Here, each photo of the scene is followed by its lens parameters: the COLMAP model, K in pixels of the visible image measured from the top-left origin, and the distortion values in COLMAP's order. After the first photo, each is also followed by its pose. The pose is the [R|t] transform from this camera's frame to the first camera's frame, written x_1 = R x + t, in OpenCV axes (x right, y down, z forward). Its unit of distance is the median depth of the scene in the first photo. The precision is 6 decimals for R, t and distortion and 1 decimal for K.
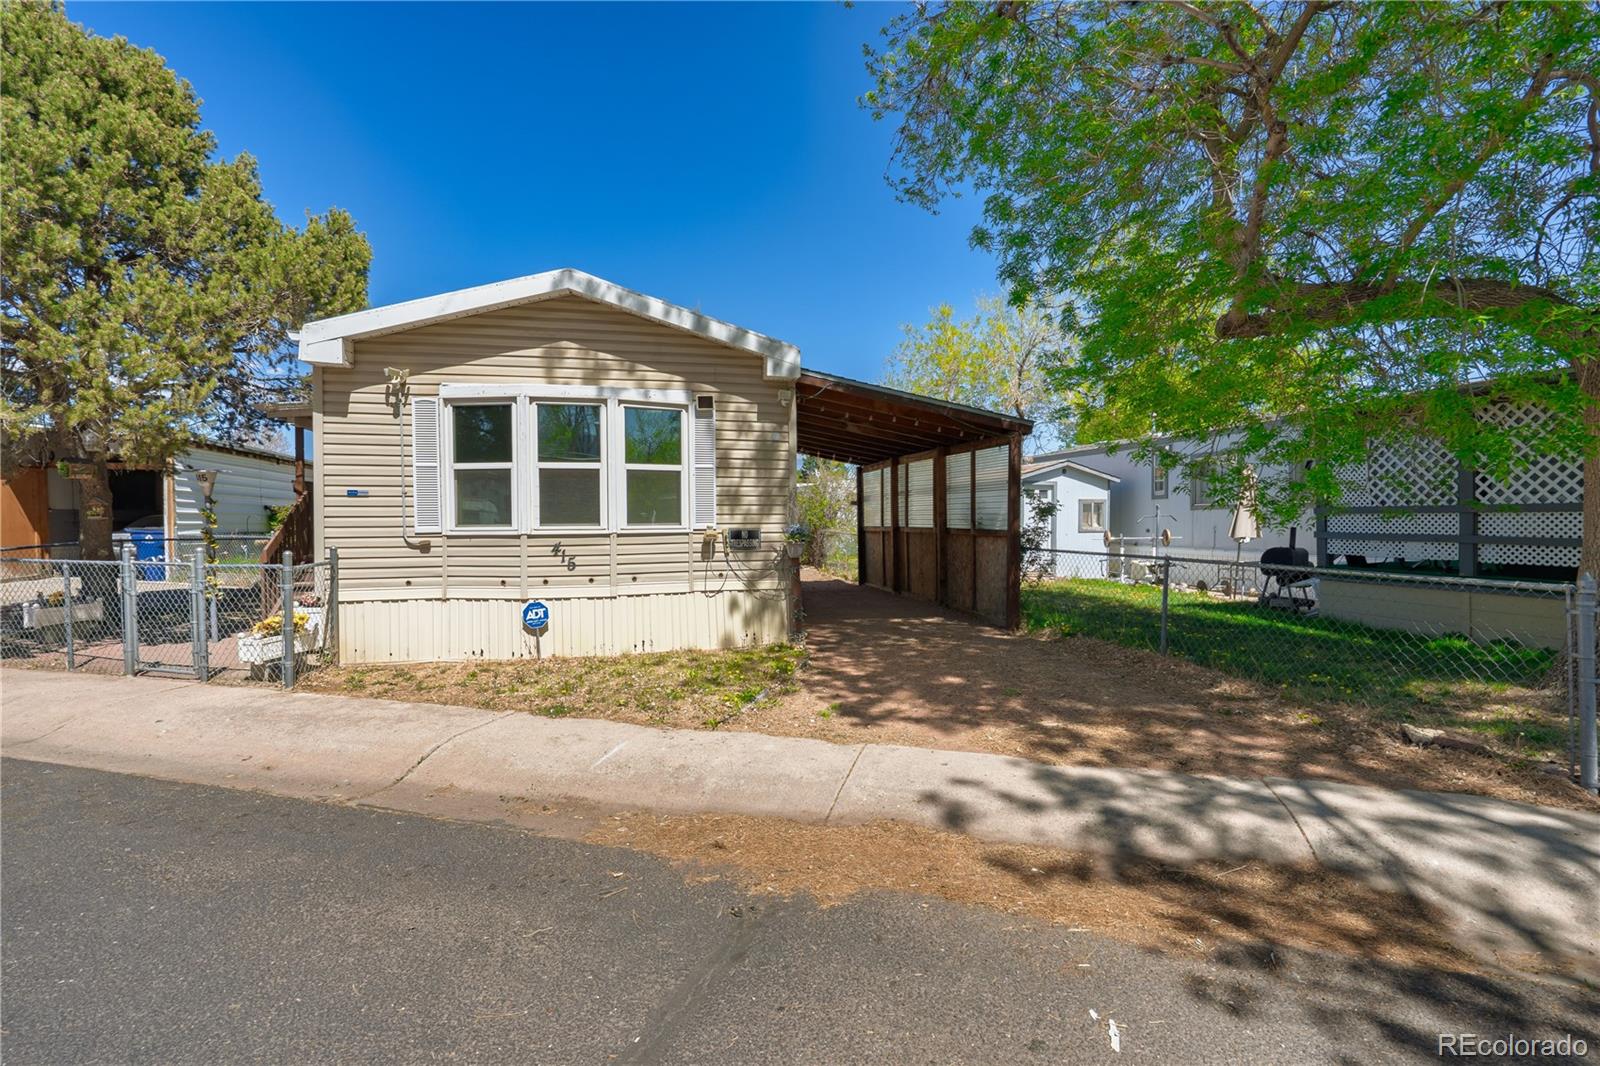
lens RADIAL K [[727.3, 0, 792.4], [0, 727.3, 525.9], [0, 0, 1]] dist [-0.002625, 0.000024]
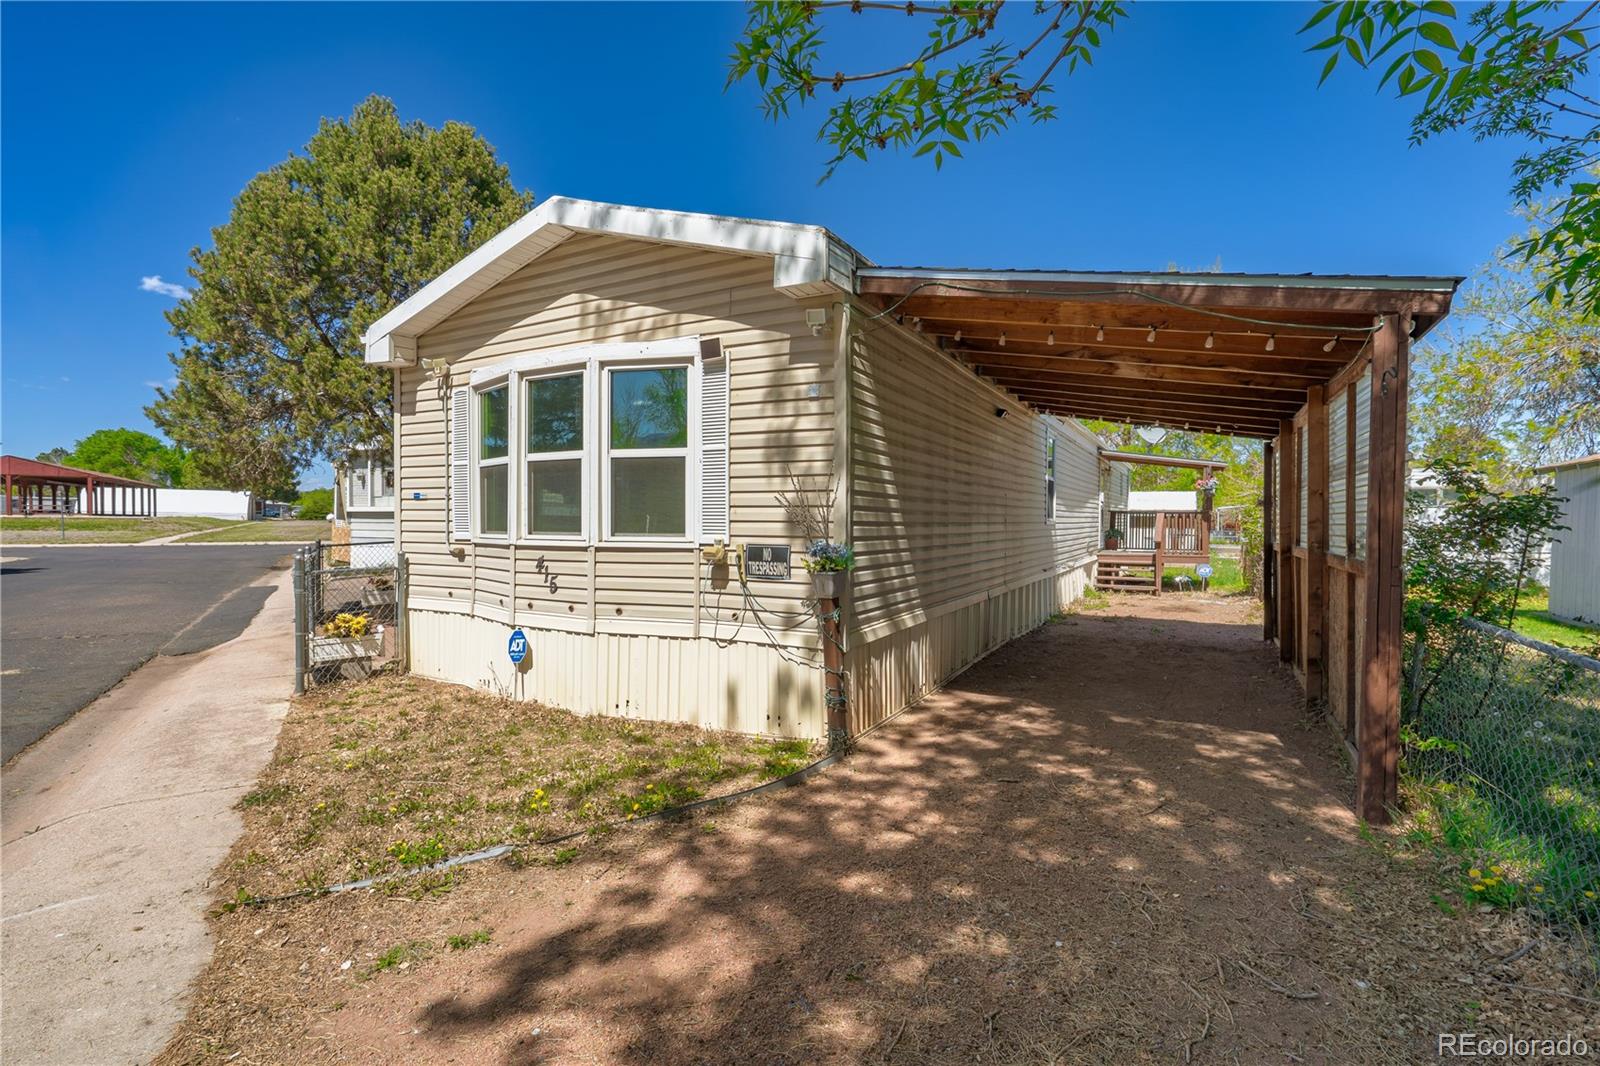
lens RADIAL K [[727.3, 0, 803.6], [0, 727.3, 530.4], [0, 0, 1]] dist [-0.002625, 0.000024]
pose [[0.754150, 0.016915, -0.656484, 0.386437], [-0.016040, 0.999844, 0.007336, -0.014313], [0.656506, 0.004998, 0.754304, 0.585489]]
